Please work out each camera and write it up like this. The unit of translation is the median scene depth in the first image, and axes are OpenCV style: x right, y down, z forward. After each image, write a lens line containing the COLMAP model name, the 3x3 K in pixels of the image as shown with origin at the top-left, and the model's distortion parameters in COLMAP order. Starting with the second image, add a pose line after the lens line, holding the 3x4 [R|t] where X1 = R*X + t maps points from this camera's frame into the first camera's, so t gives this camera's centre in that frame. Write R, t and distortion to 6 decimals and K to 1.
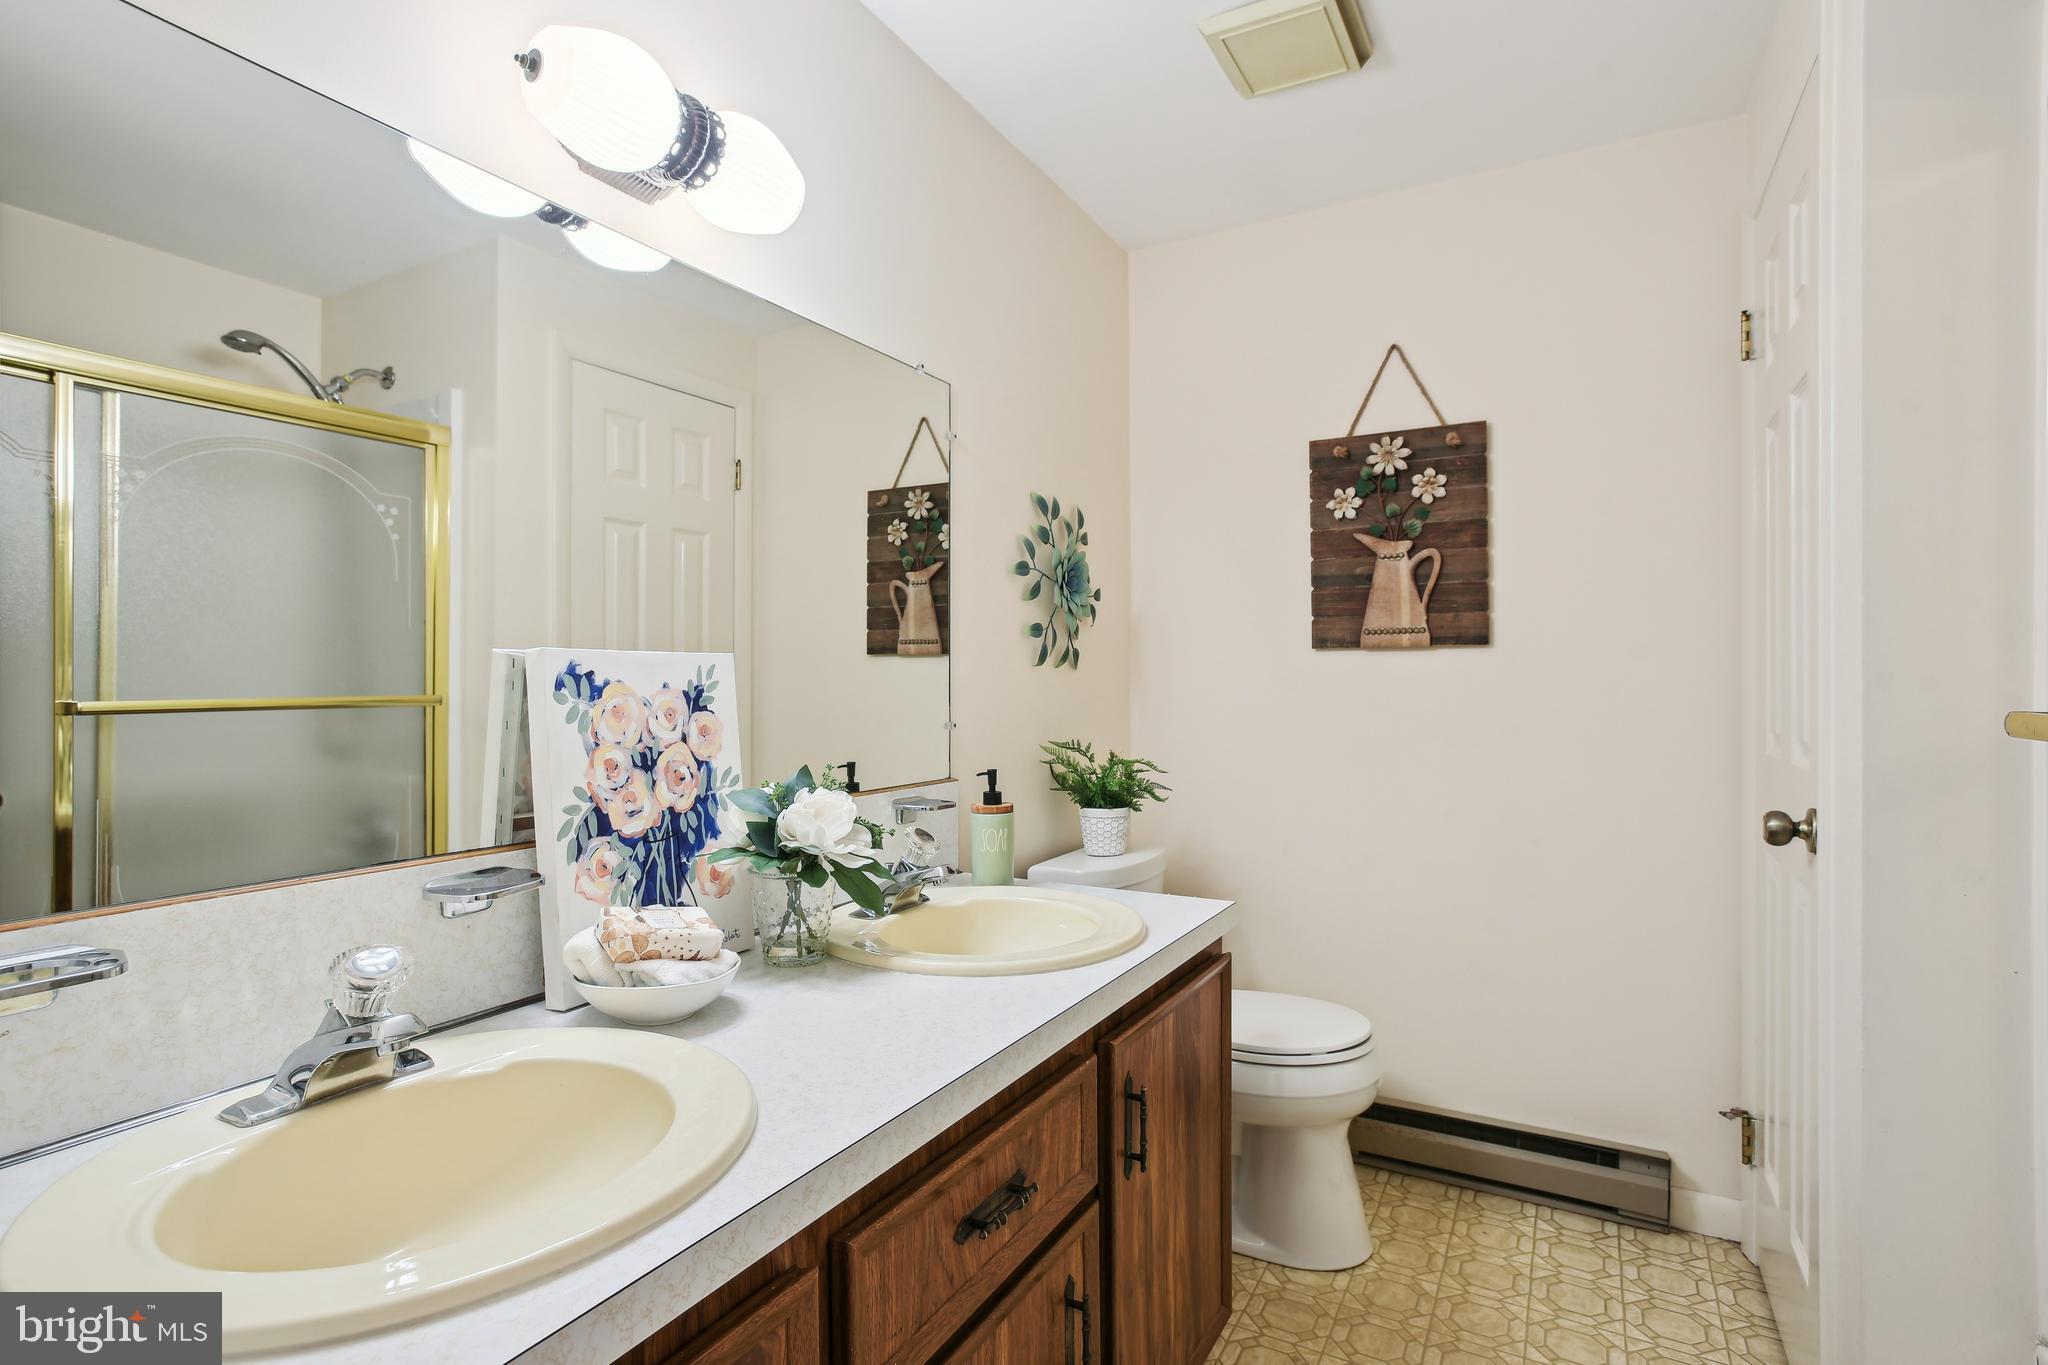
lens RADIAL K [[988.3, 0, 1023.6], [0, 988.3, 670.6], [0, 0, 1]] dist [-0.036536, 0.011431]
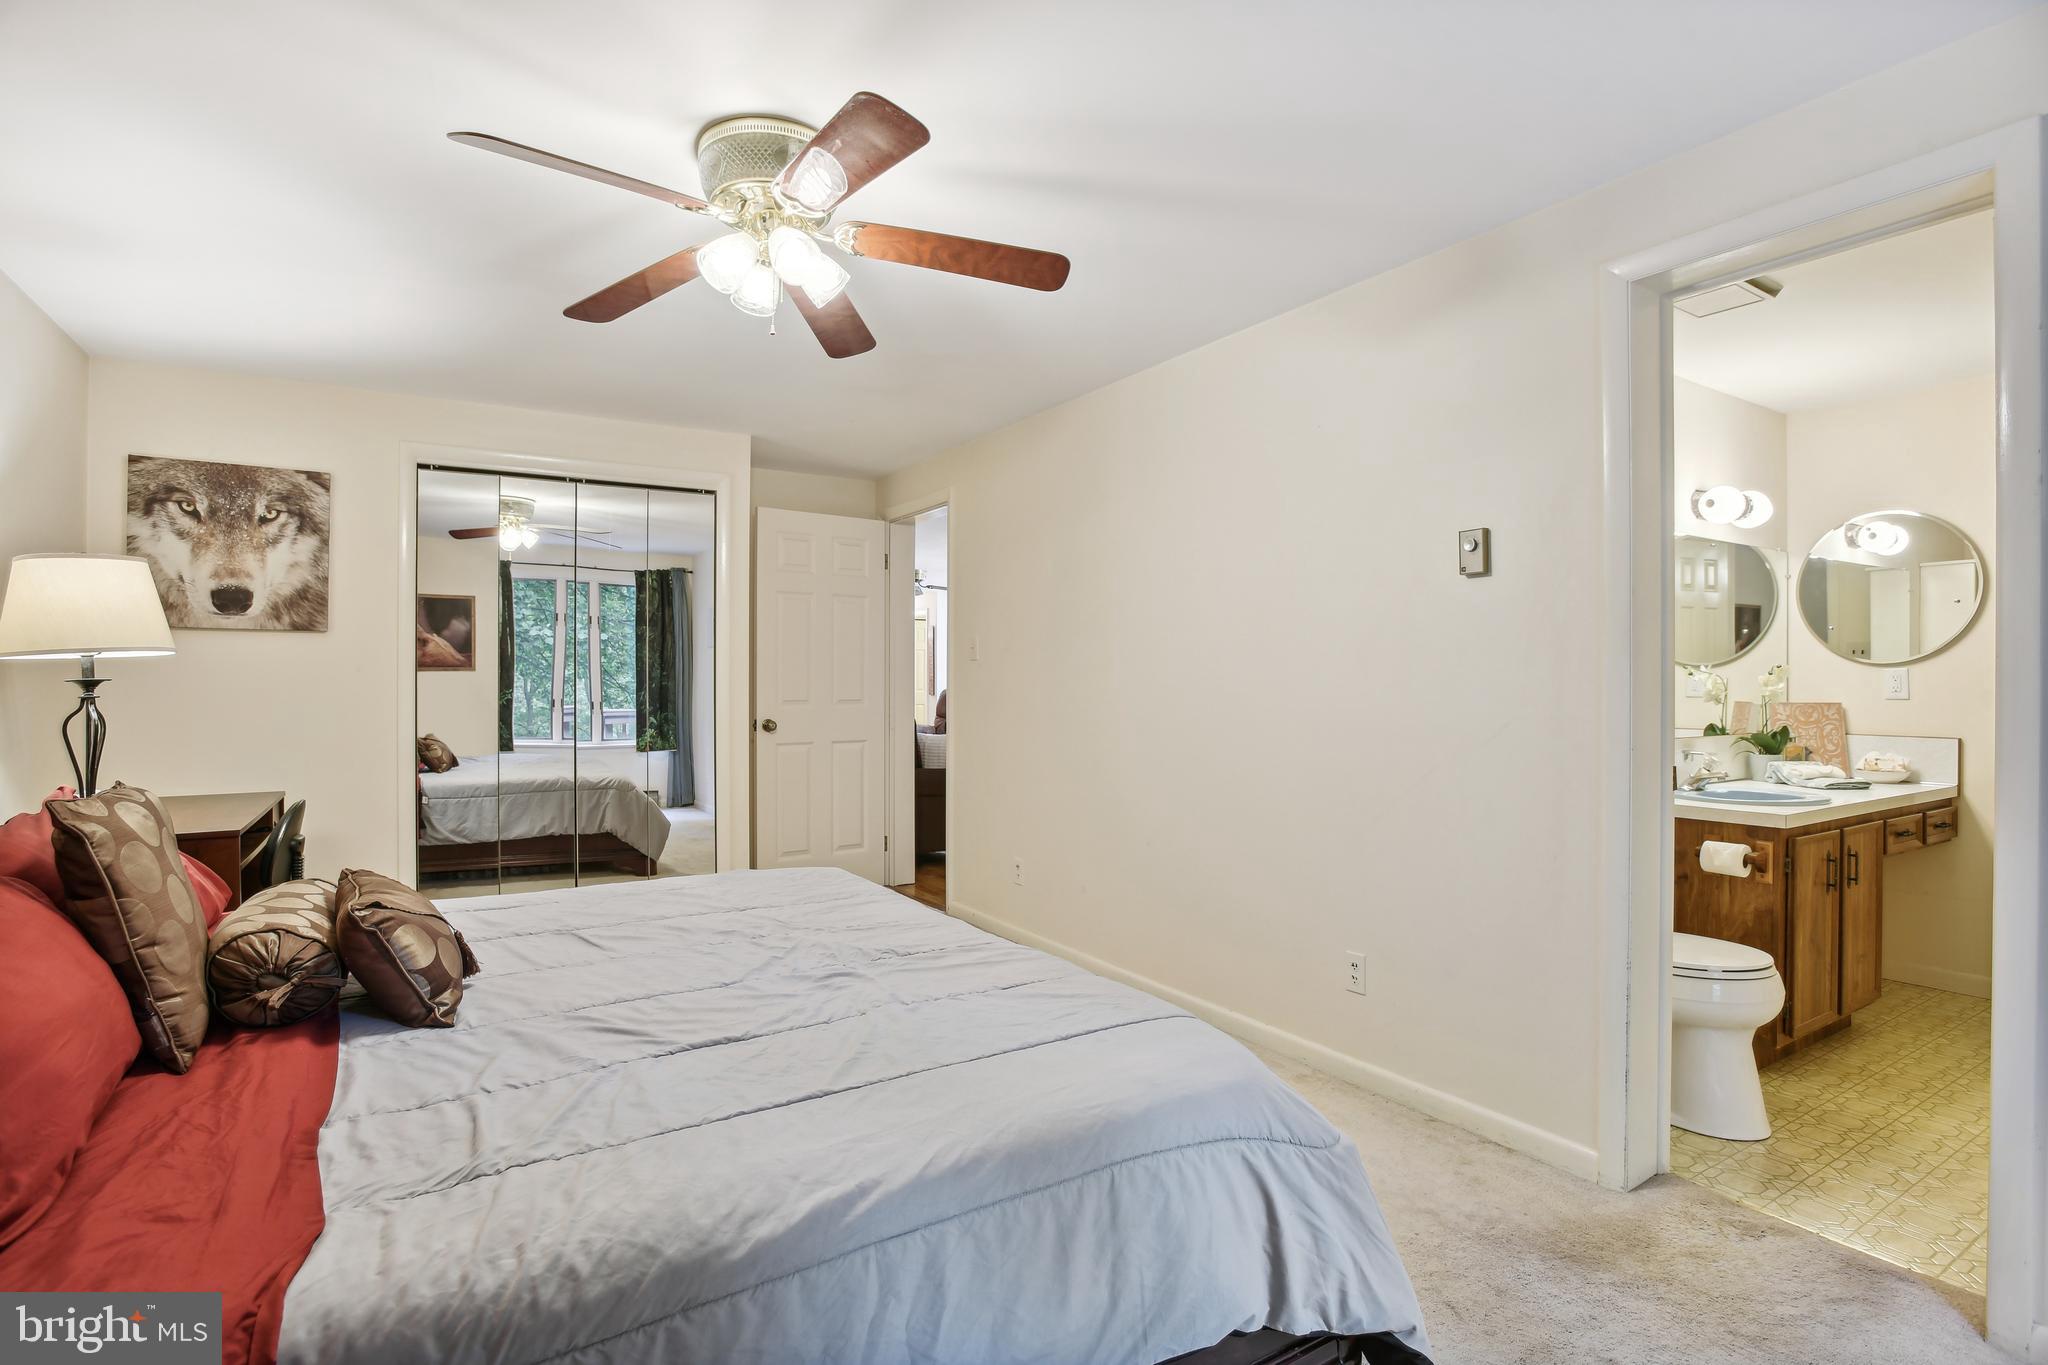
lens RADIAL K [[988.3, 0, 1045.2], [0, 988.3, 675.1], [0, 0, 1]] dist [-0.036536, 0.011431]
pose [[0.871974, 0.002621, -0.489545, -0.485399], [-0.001935, 0.999996, 0.001908, -0.031737], [0.489548, -0.000716, 0.871976, -2.213956]]
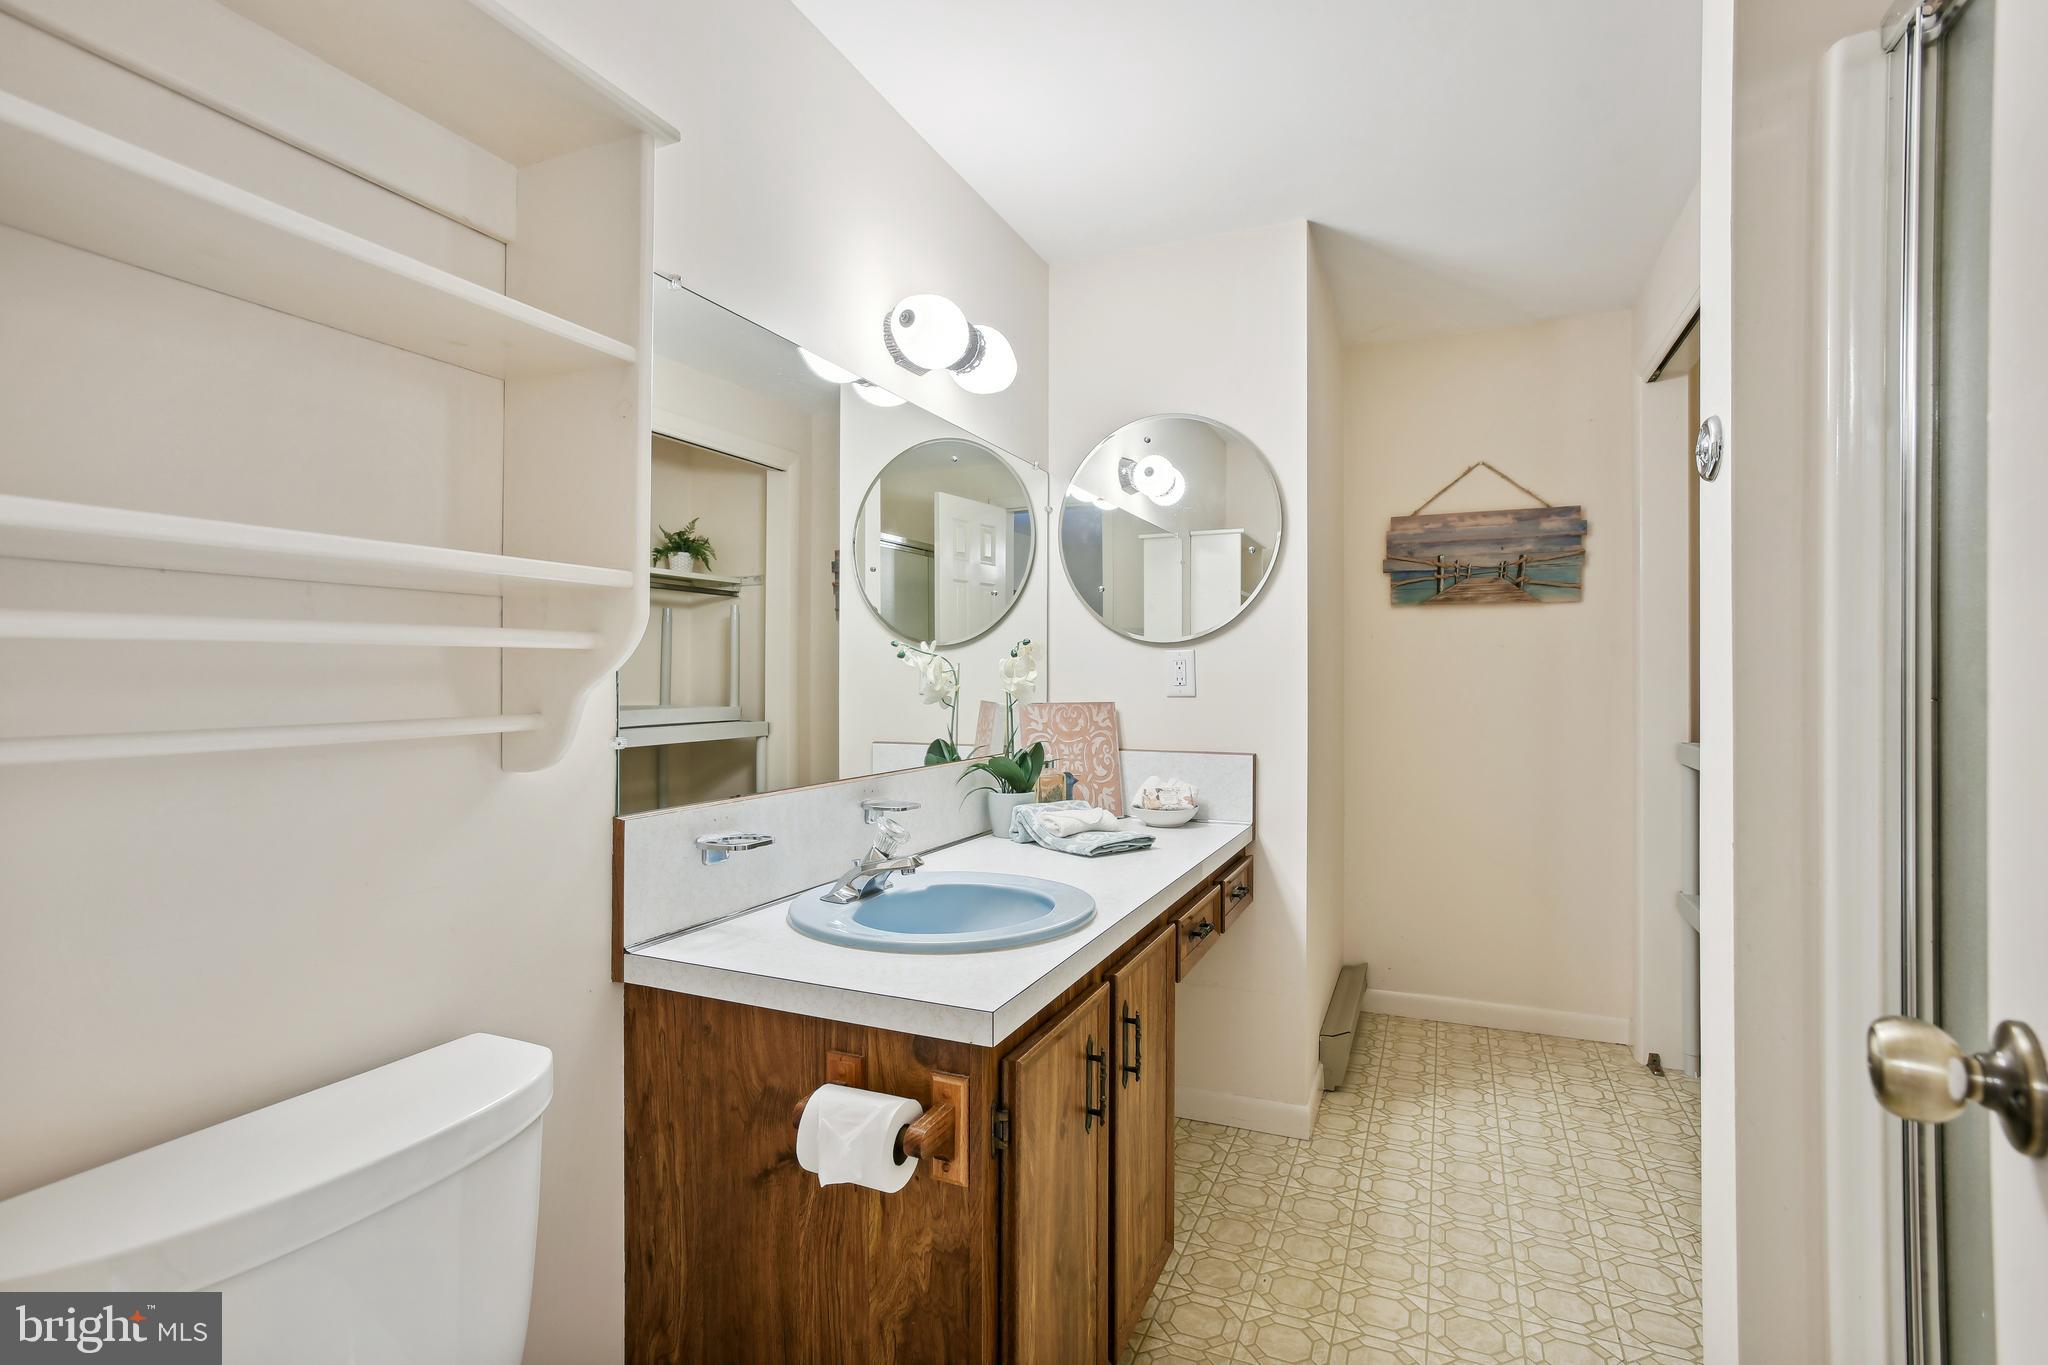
lens RADIAL K [[988.3, 0, 1018.9], [0, 988.3, 683.0], [0, 0, 1]] dist [-0.036536, 0.011431]
pose [[0.996872, 0.003887, 0.078933, -0.126429], [-0.004681, 0.999940, 0.009878, -0.000207], [-0.078890, -0.010216, 0.996831, -0.214967]]
